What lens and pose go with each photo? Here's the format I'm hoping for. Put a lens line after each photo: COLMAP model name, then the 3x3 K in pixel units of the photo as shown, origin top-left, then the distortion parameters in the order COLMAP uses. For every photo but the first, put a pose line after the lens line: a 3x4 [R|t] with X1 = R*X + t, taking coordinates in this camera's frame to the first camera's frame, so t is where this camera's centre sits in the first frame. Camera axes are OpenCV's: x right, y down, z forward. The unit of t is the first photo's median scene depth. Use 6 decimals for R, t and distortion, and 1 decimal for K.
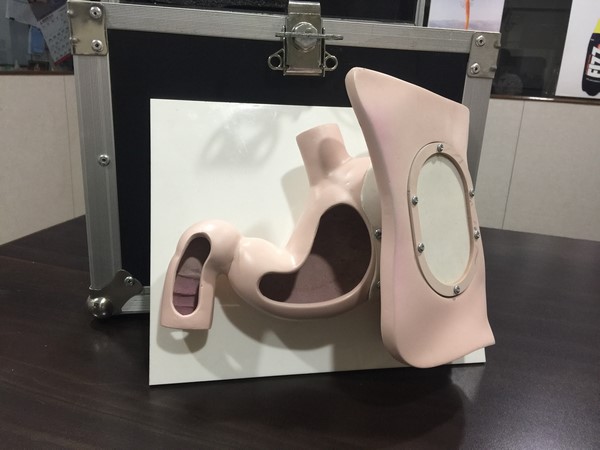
lens RADIAL K [[510.4, 0, 300.7], [0, 510.4, 222.1], [0, 0, 1]] dist [0.059328, -0.093446]
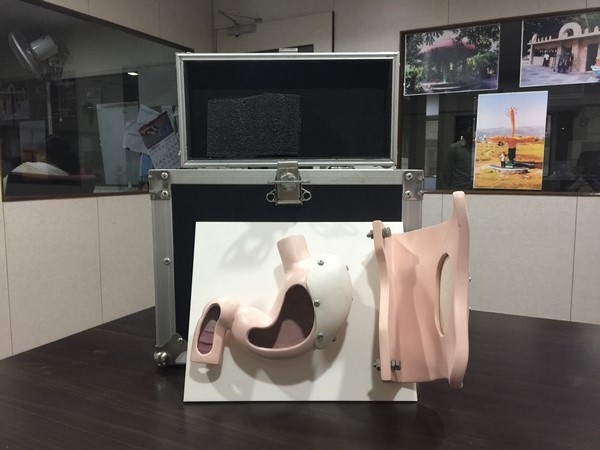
lens RADIAL K [[510.4, 0, 298.2], [0, 510.4, 225.9], [0, 0, 1]] dist [0.059328, -0.093446]
pose [[0.983665, -0.035889, -0.176393, 0.316672], [0.002744, 0.982799, -0.184655, 0.068783], [0.179986, 0.181155, 0.966844, -0.510723]]
